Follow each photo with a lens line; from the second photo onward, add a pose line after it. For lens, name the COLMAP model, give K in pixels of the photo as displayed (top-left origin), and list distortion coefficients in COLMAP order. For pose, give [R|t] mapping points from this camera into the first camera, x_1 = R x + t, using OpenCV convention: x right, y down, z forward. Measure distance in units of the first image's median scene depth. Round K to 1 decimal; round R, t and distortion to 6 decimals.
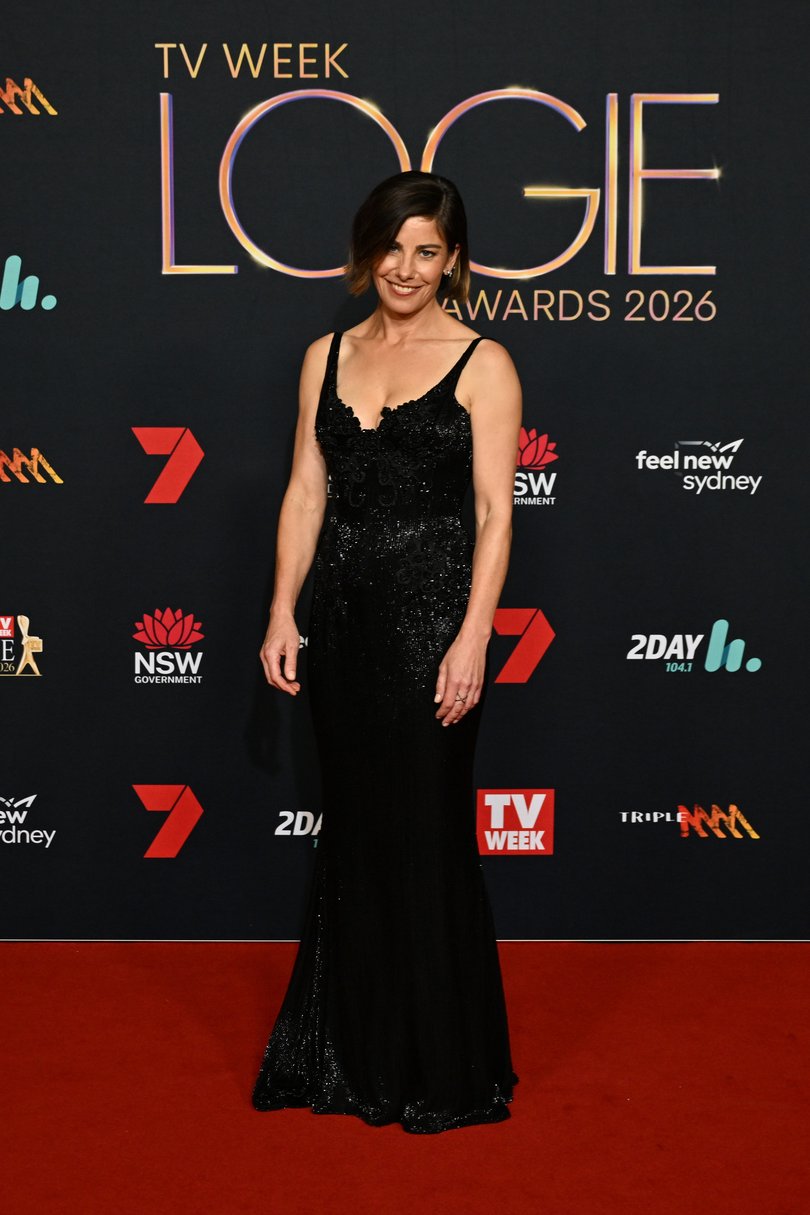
lens RADIAL K [[1362.1, 0, 388.8], [0, 1362.1, 594.5], [0, 0, 1]] dist [-0.012341, 0.000000]
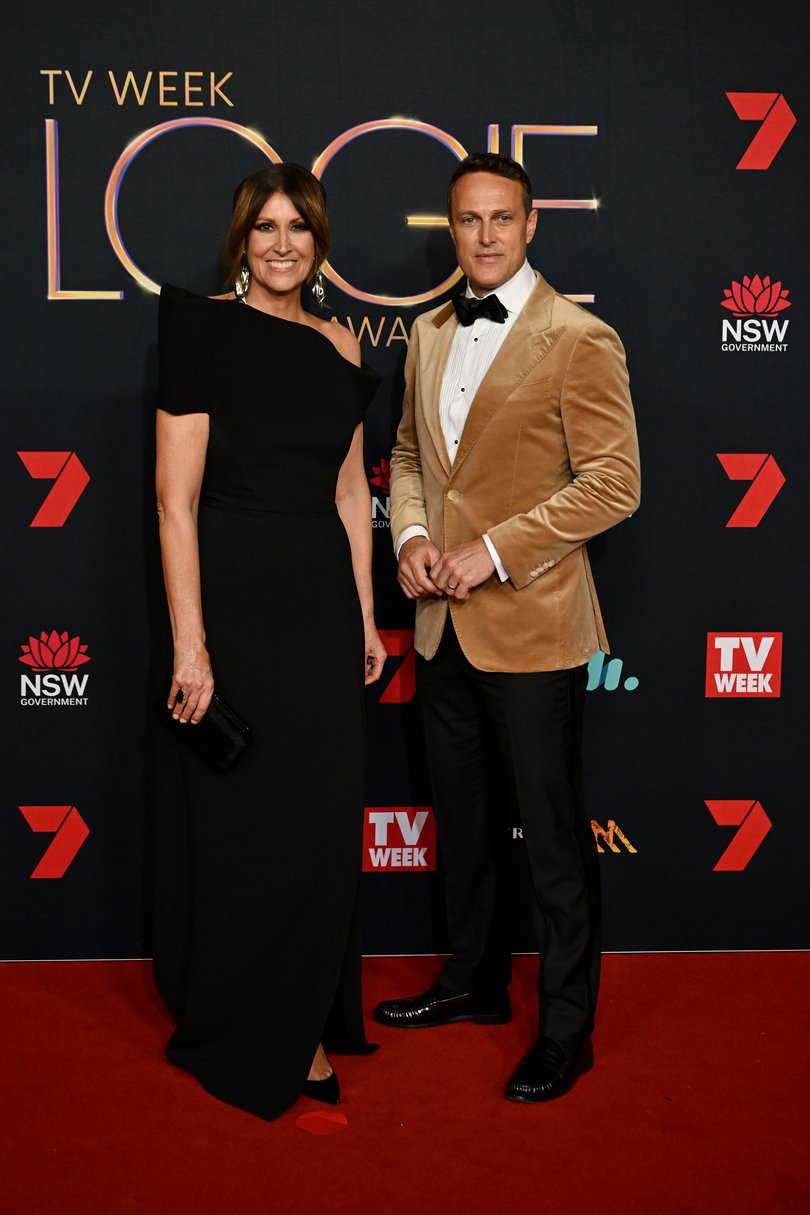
lens RADIAL K [[1790.4, 0, 390.5], [0, 1790.4, 577.7], [0, 0, 1]] dist [-0.014538, 0.000000]
pose [[0.997737, -0.001018, 0.067235, -0.002965], [-0.000328, 0.999800, 0.020005, -0.056083], [-0.067242, -0.019982, 0.997537, -0.336441]]
